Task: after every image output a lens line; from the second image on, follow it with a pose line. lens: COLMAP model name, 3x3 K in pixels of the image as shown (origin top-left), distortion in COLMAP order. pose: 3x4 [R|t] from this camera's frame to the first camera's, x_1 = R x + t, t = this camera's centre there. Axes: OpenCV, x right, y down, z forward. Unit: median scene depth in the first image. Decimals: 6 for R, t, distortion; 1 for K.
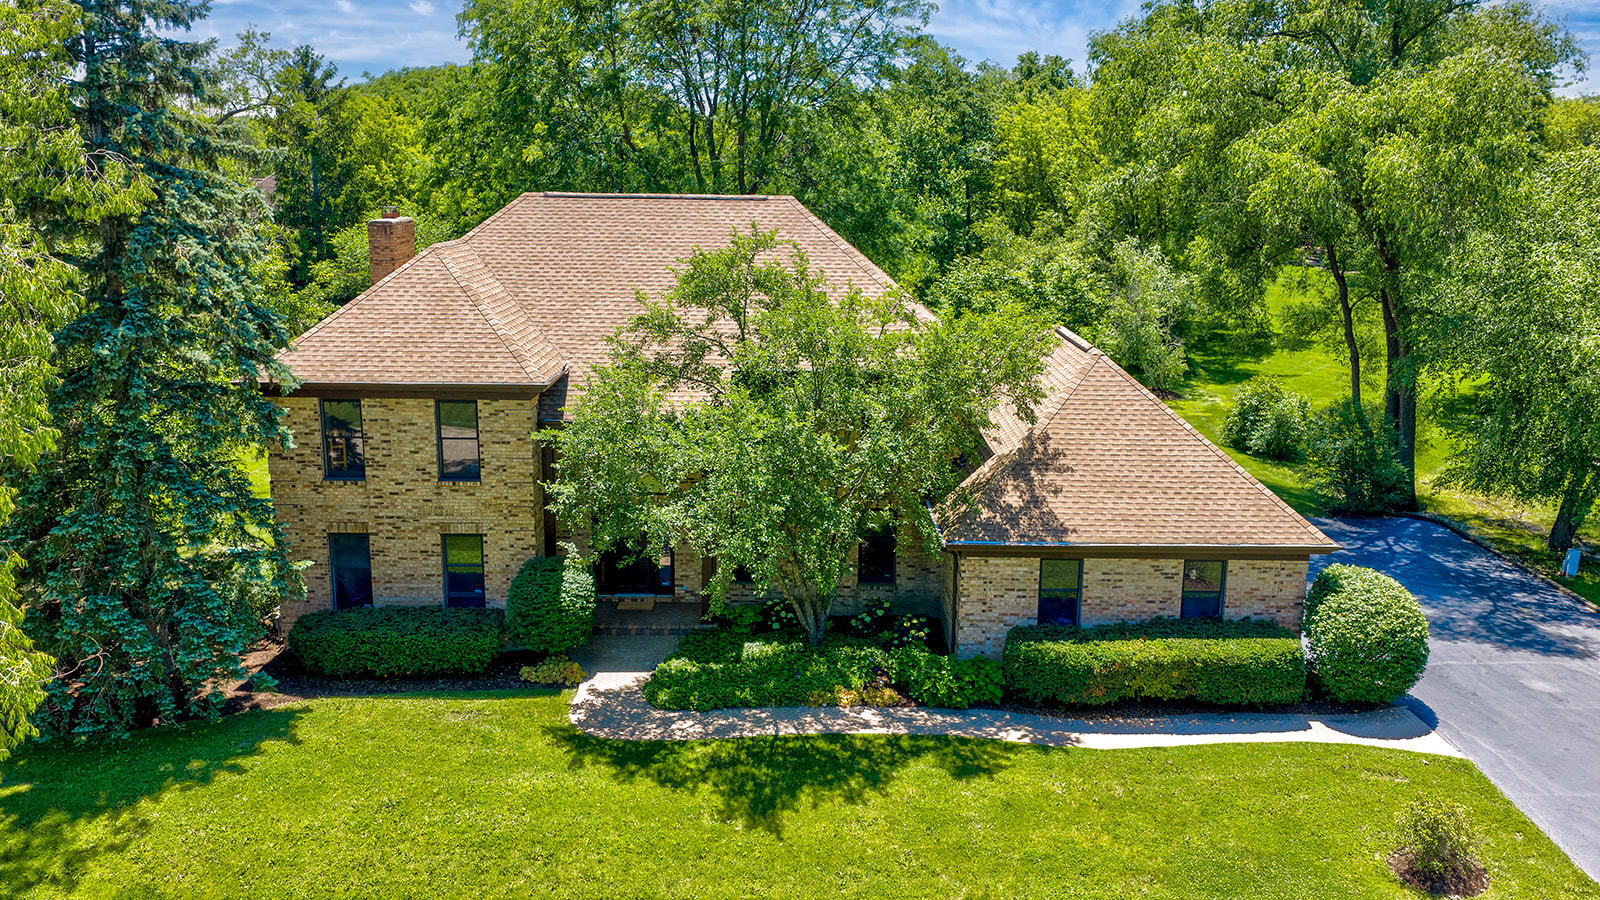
lens RADIAL K [[1329.5, 0, 802.5], [0, 1329.5, 454.8], [0, 0, 1]] dist [0.028600, -0.051674]
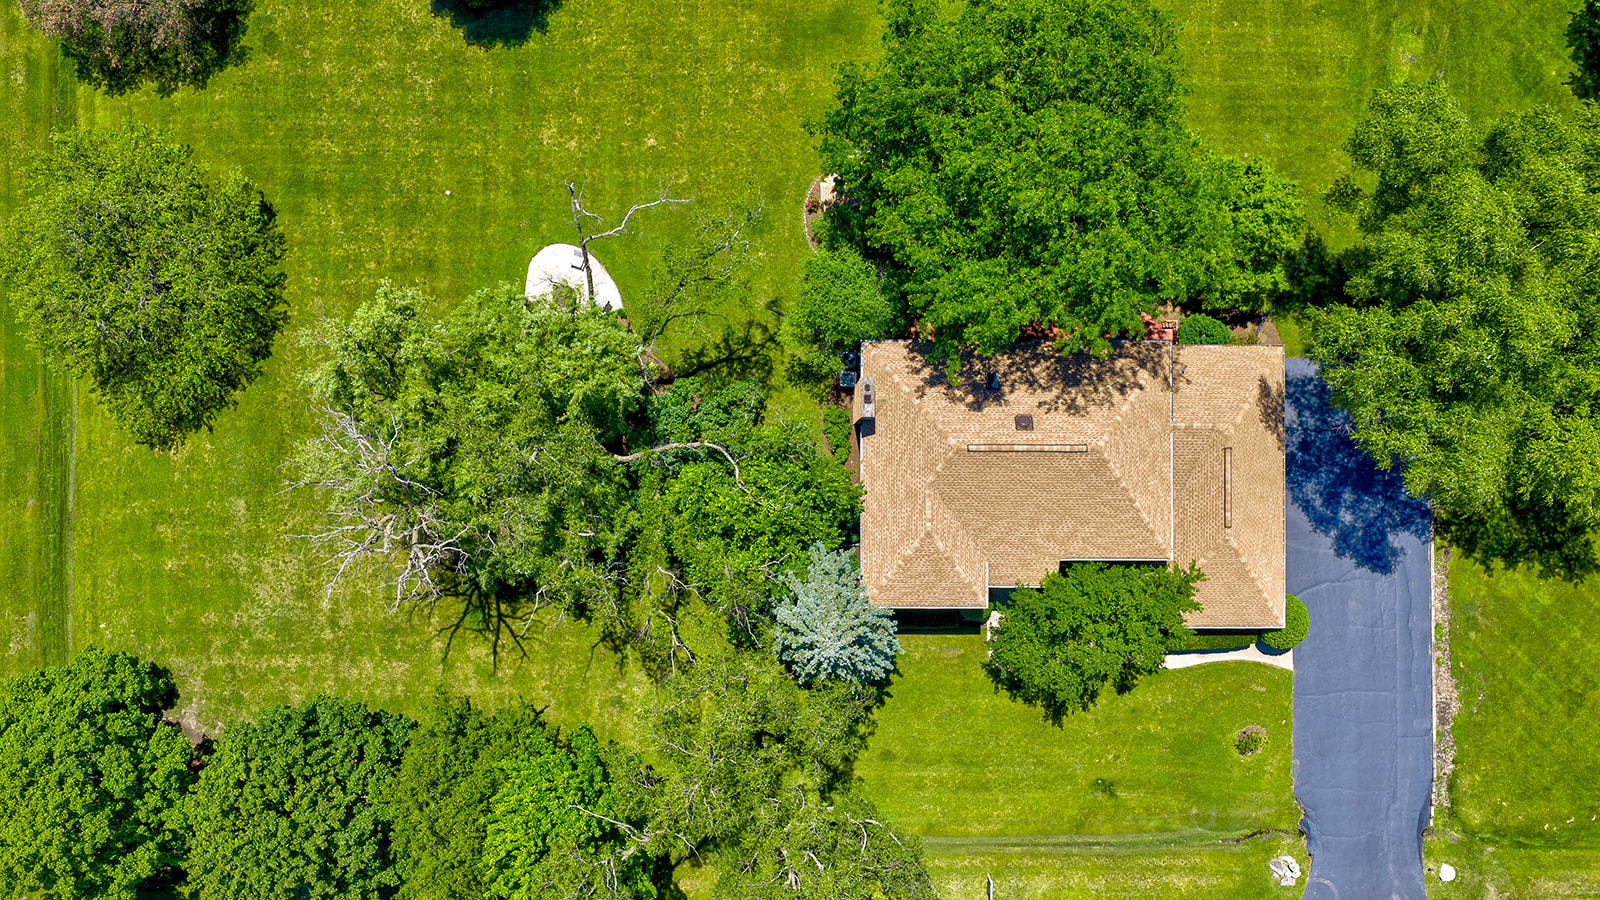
lens RADIAL K [[1329.5, 0, 803.4], [0, 1329.5, 447.3], [0, 0, 1]] dist [0.028600, -0.051674]
pose [[0.999991, 0.001921, -0.003684, -0.526799], [0.003149, 0.228280, 0.973590, -2.521642], [0.002711, -0.973594, 0.228272, 0.727796]]
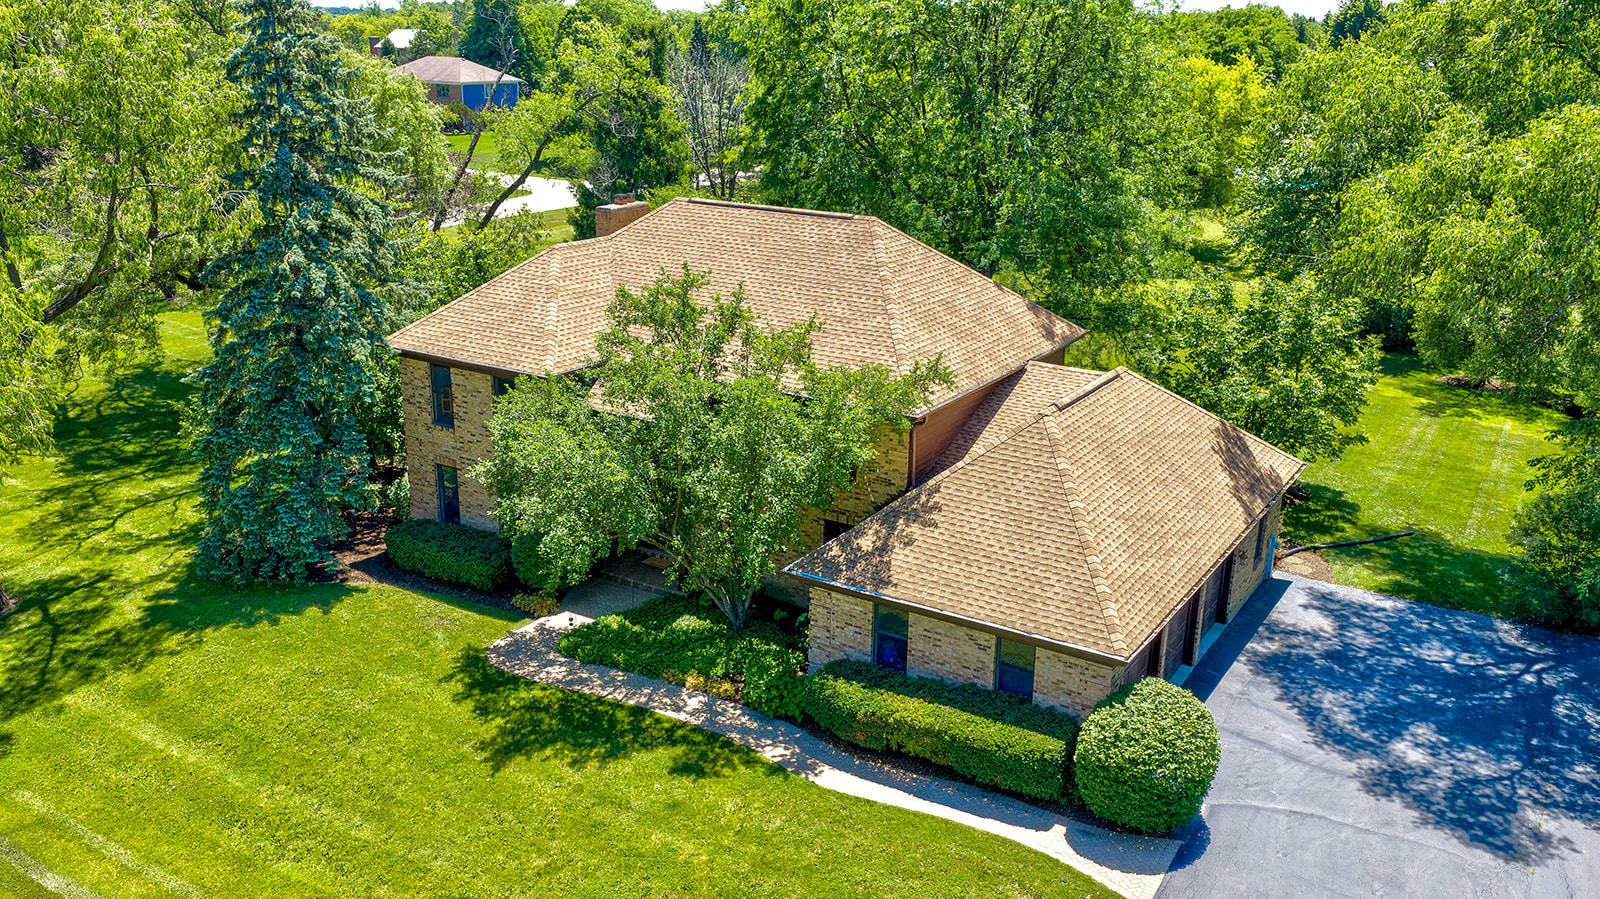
lens RADIAL K [[1329.5, 0, 797.0], [0, 1329.5, 450.3], [0, 0, 1]] dist [0.028600, -0.051674]
pose [[0.840889, 0.166379, -0.514999, 0.657149], [-0.121842, 0.985343, 0.119389, -0.162929], [0.527315, -0.037645, 0.848836, 0.064228]]
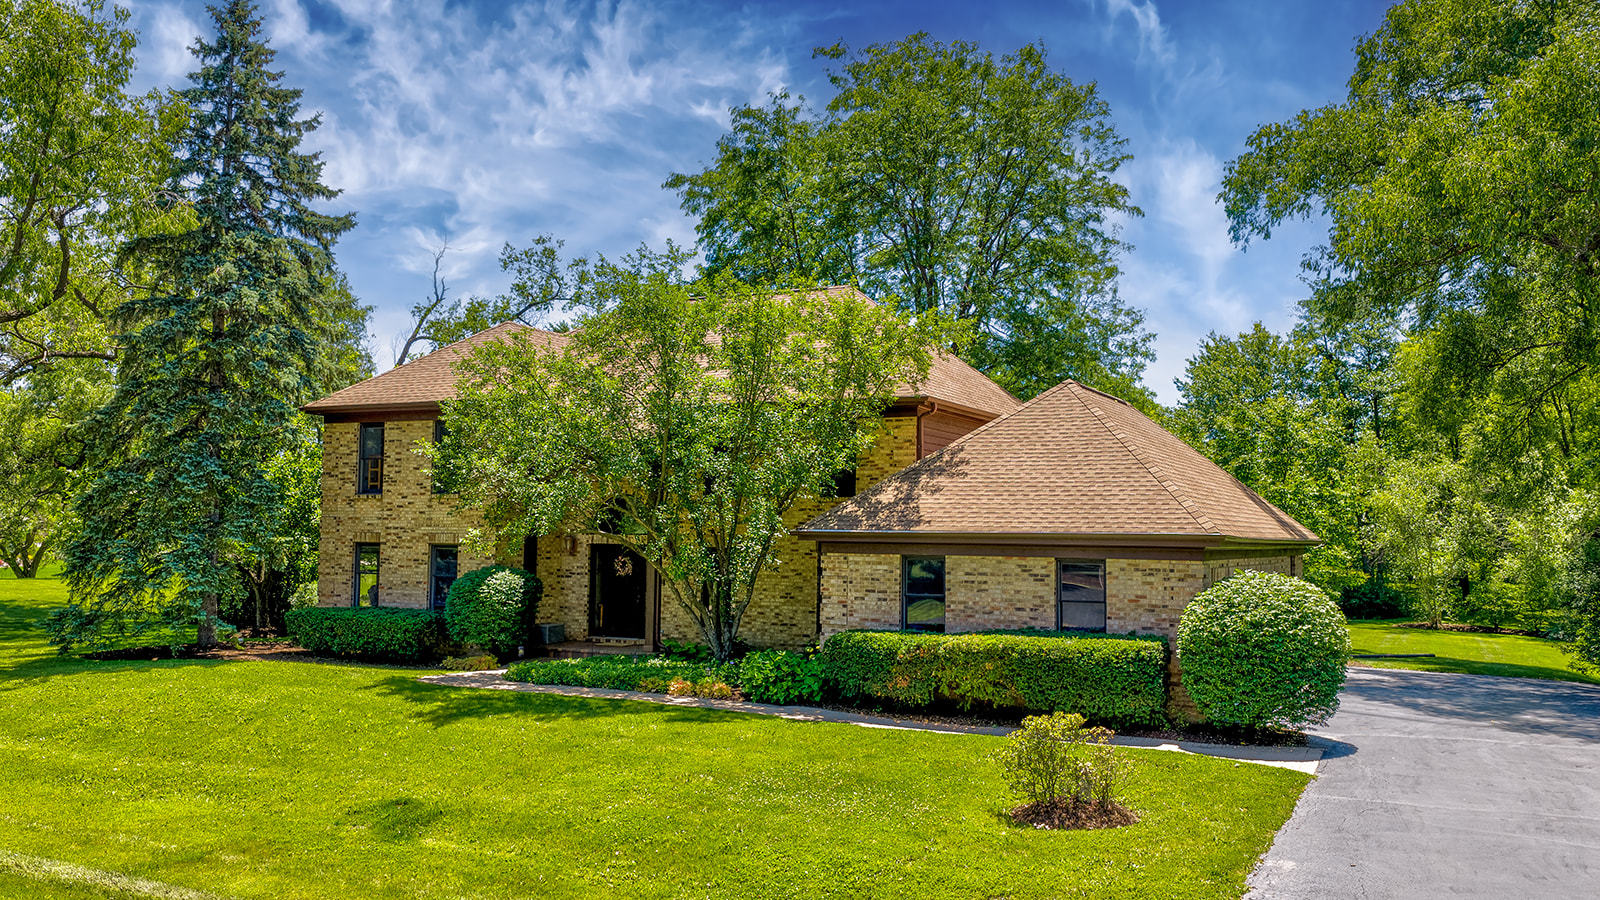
lens RADIAL K [[1329.5, 0, 797.6], [0, 1329.5, 454.0], [0, 0, 1]] dist [0.028600, -0.051674]
pose [[0.888724, -0.026300, -0.457687, 0.532010], [-0.103734, 0.960923, -0.256645, 0.250579], [0.446552, 0.275564, 0.851267, 0.179386]]
